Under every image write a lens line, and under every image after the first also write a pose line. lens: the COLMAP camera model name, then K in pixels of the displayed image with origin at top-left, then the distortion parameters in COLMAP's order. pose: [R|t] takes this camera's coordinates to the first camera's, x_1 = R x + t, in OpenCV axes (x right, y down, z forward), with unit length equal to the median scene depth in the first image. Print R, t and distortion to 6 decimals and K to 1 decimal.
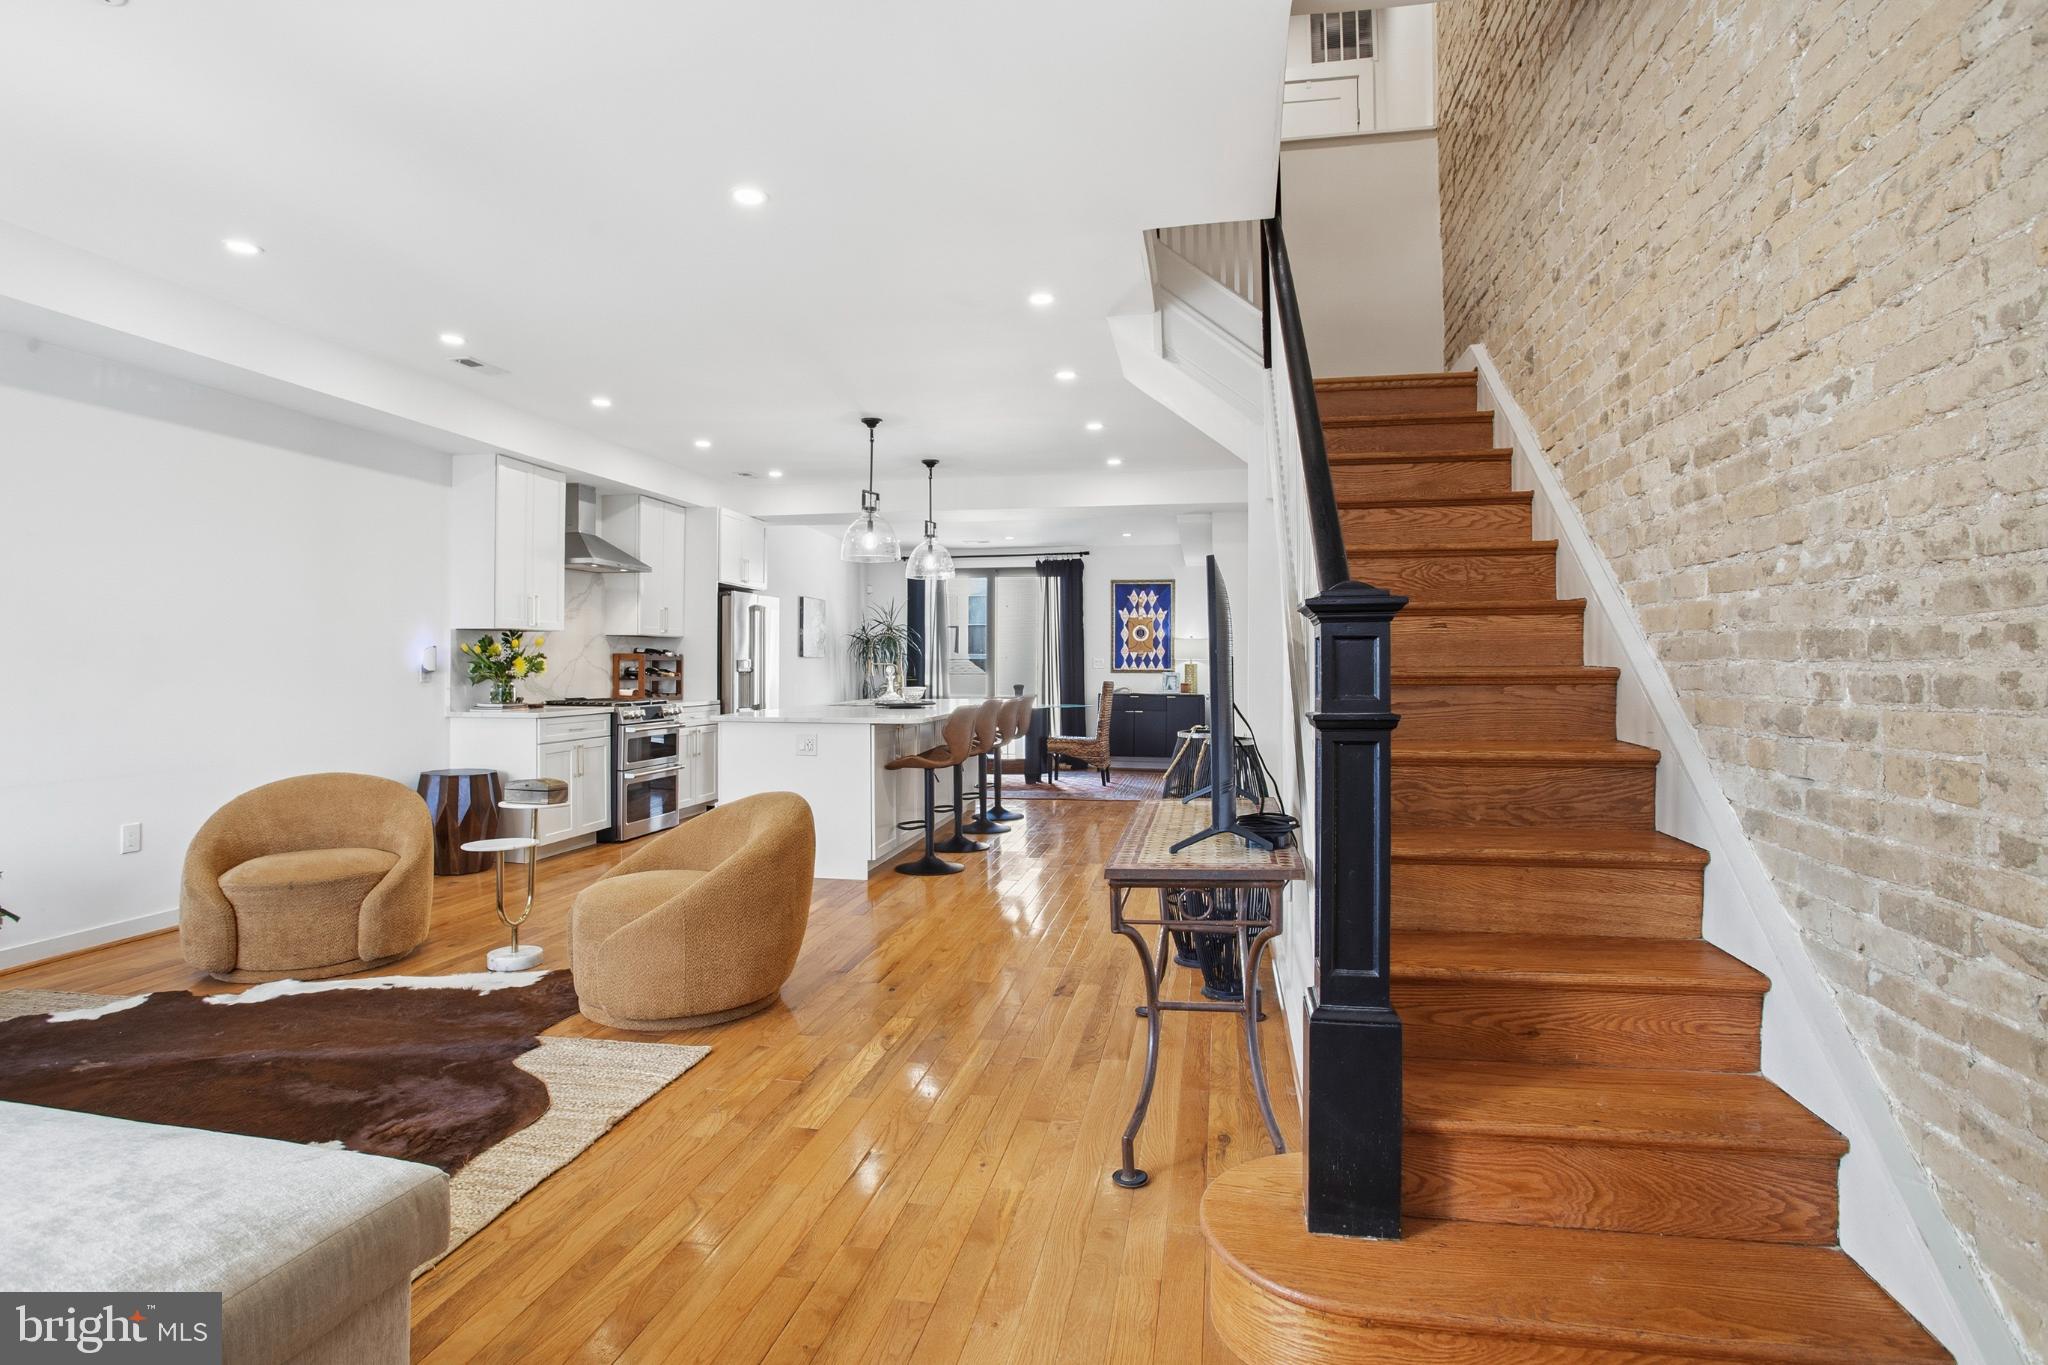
lens RADIAL K [[1065.0, 0, 1029.1], [0, 1065.0, 654.8], [0, 0, 1]] dist [-0.074701, 0.032895]
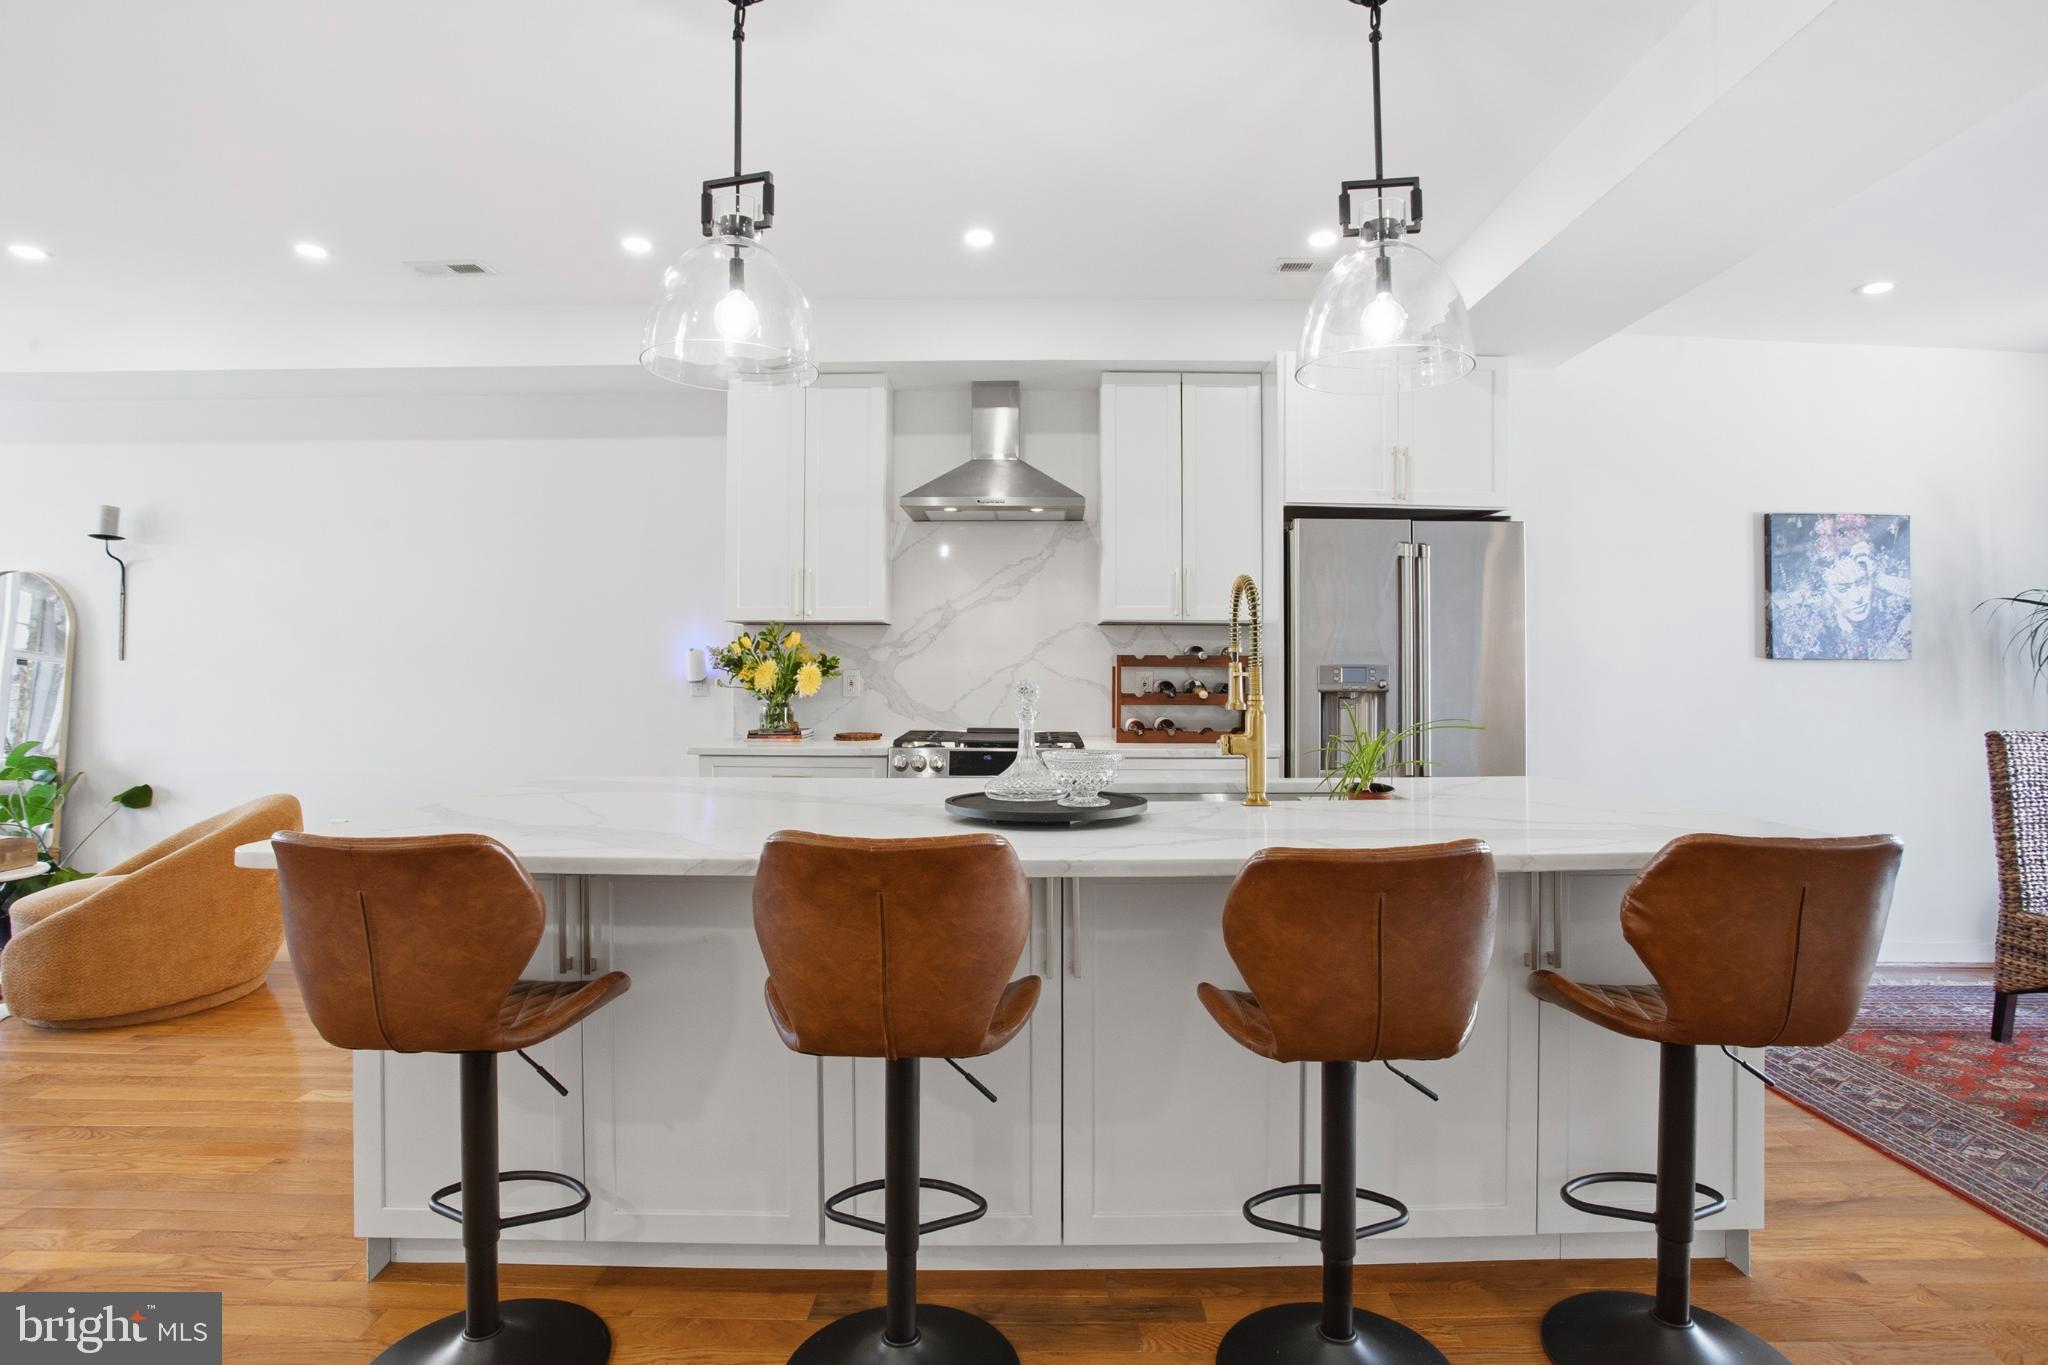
lens RADIAL K [[1017.0, 0, 1024.7], [0, 1017.0, 656.6], [0, 0, 1]] dist [-0.004063, -0.000677]
pose [[0.187986, -0.011000, -0.982110, 0.211156], [0.010051, 0.999906, -0.009275, 0.004393], [0.982120, -0.008127, 0.188079, 1.170077]]
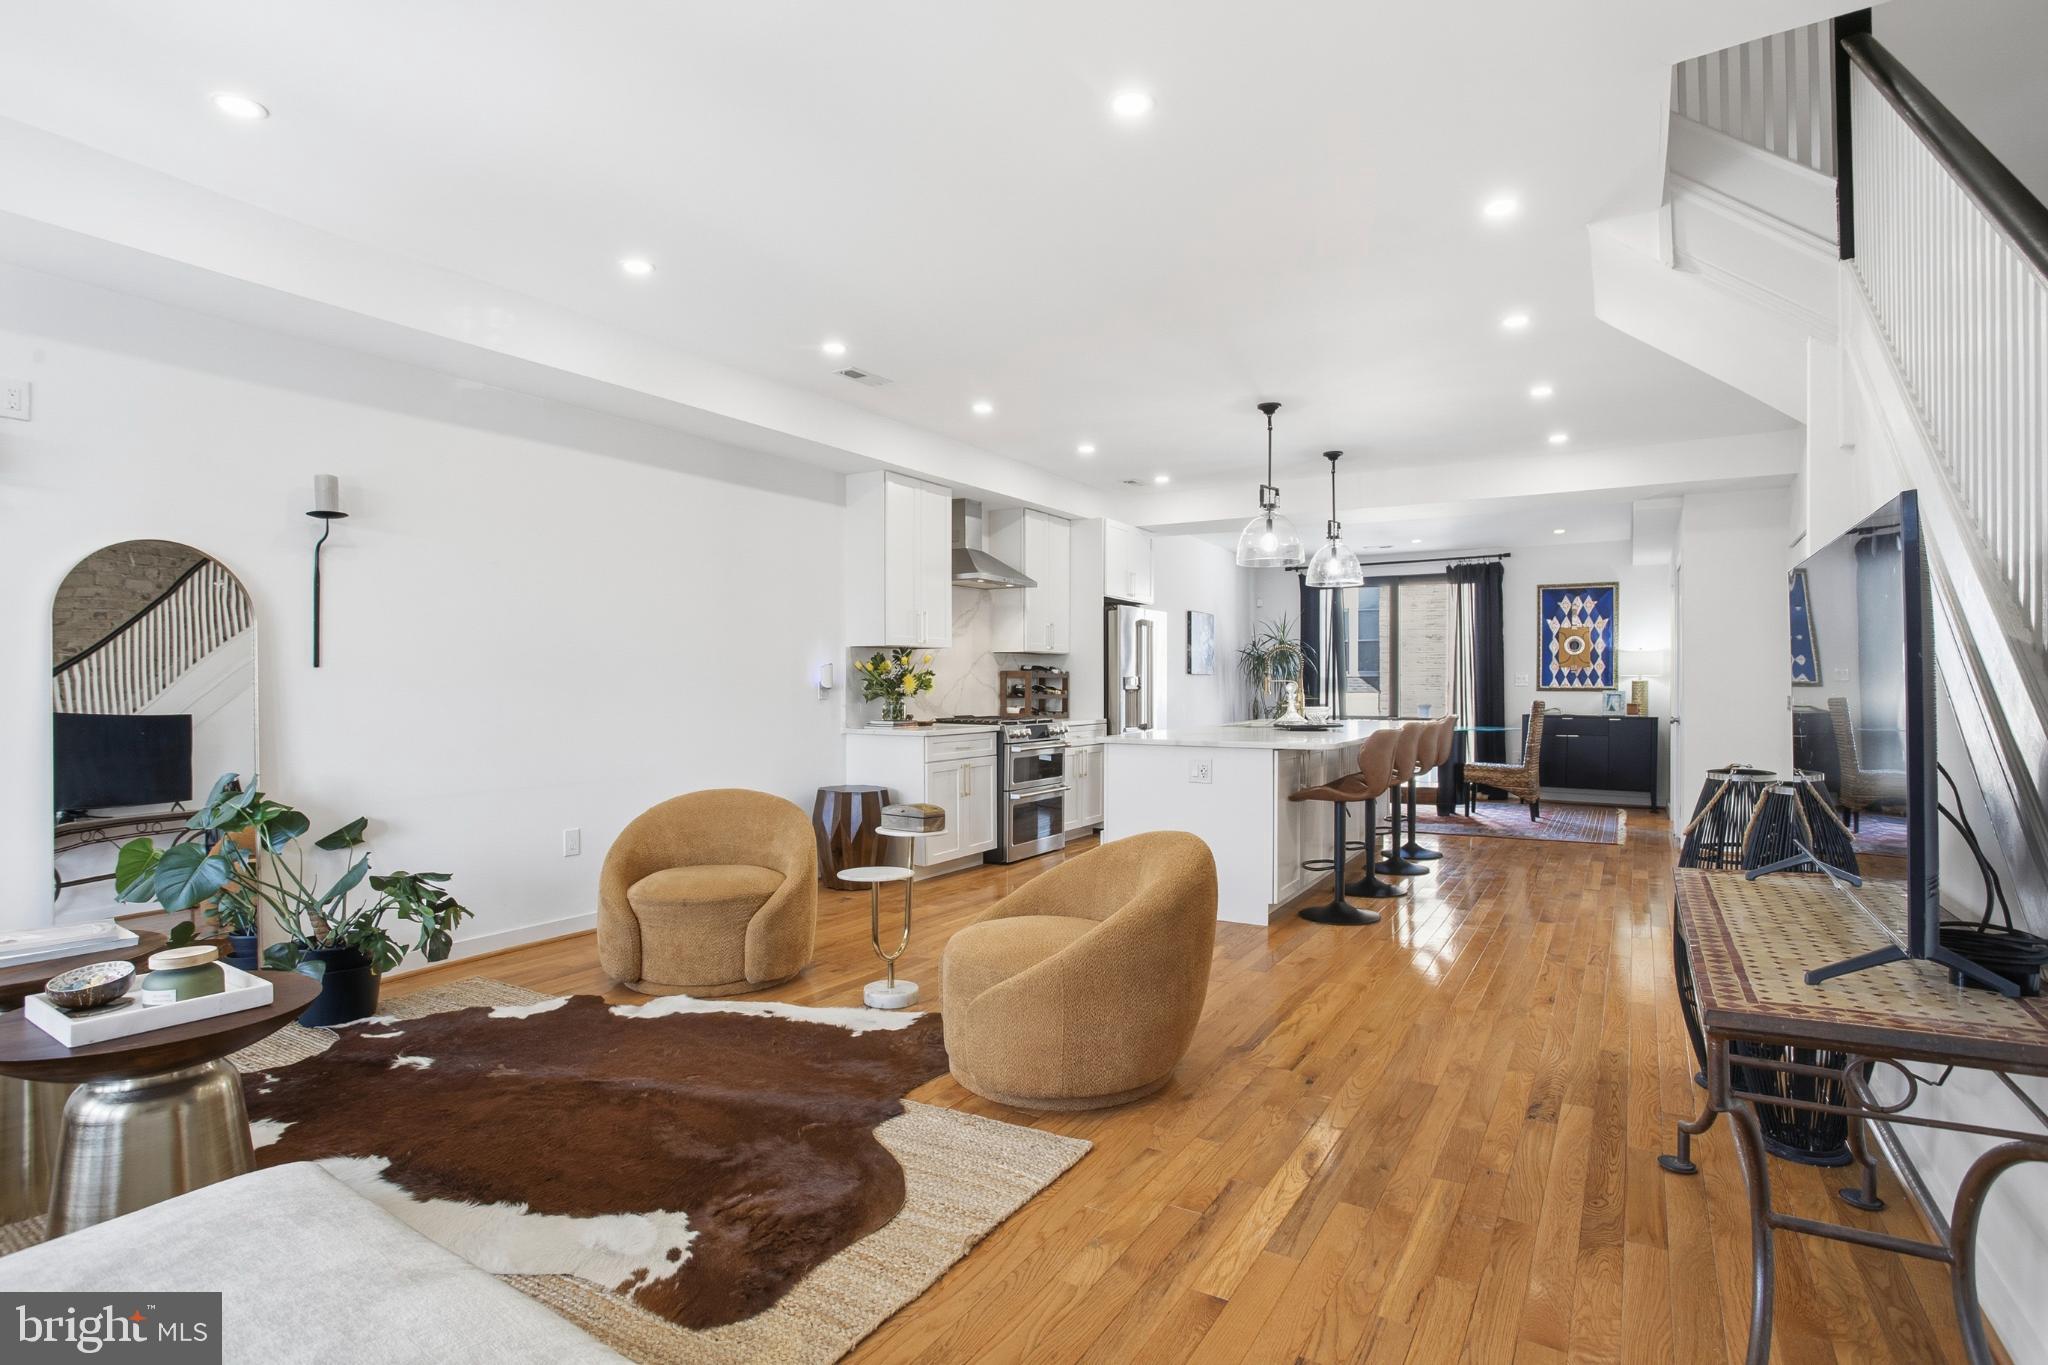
lens RADIAL K [[1026.2, 0, 1024.0], [0, 1026.2, 682.5], [0, 0, 1]] dist [-0.075326, 0.031117]
pose [[0.934231, -0.000695, -0.356669, -0.042367], [0.003912, 0.999958, 0.008297, 0.002545], [0.356648, -0.009147, 0.934194, 0.147668]]
